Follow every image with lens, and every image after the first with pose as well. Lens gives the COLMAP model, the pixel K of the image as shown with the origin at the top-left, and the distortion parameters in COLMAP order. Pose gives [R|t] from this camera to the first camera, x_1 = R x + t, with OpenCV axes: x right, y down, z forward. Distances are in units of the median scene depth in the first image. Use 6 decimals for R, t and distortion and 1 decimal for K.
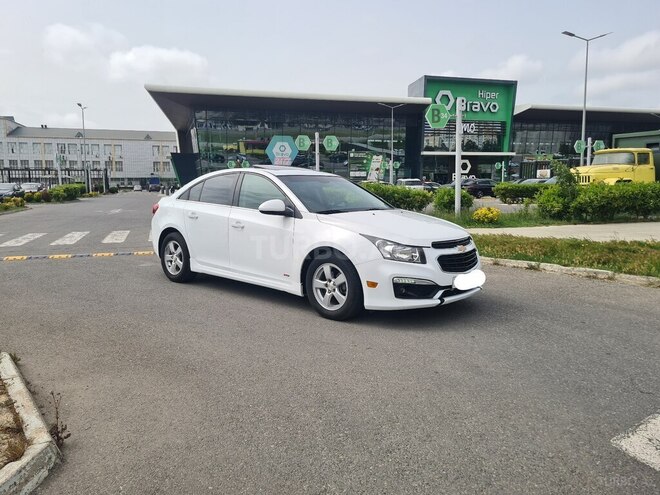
lens RADIAL K [[495.8, 0, 324.3], [0, 495.8, 236.0], [0, 0, 1]] dist [0.066055, -0.046529]
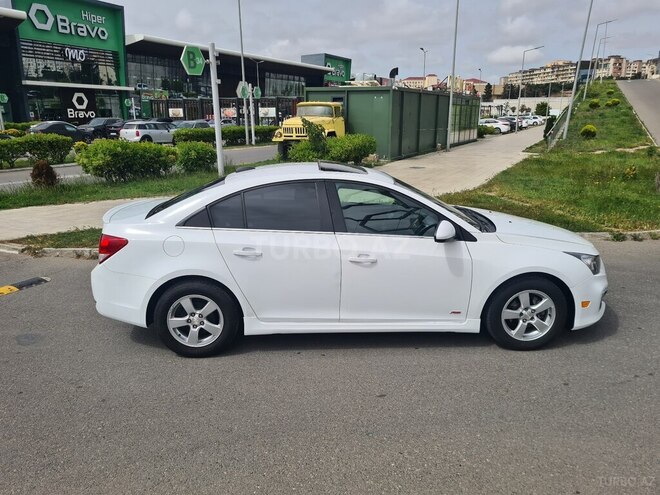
lens RADIAL K [[495.9, 0, 331.2], [0, 495.9, 246.2], [0, 0, 1]] dist [0.057323, -0.028961]
pose [[0.706296, -0.178797, 0.684965, -0.255282], [0.074772, 0.981009, 0.178973, -0.062932], [-0.703956, -0.075192, 0.706252, 0.197169]]
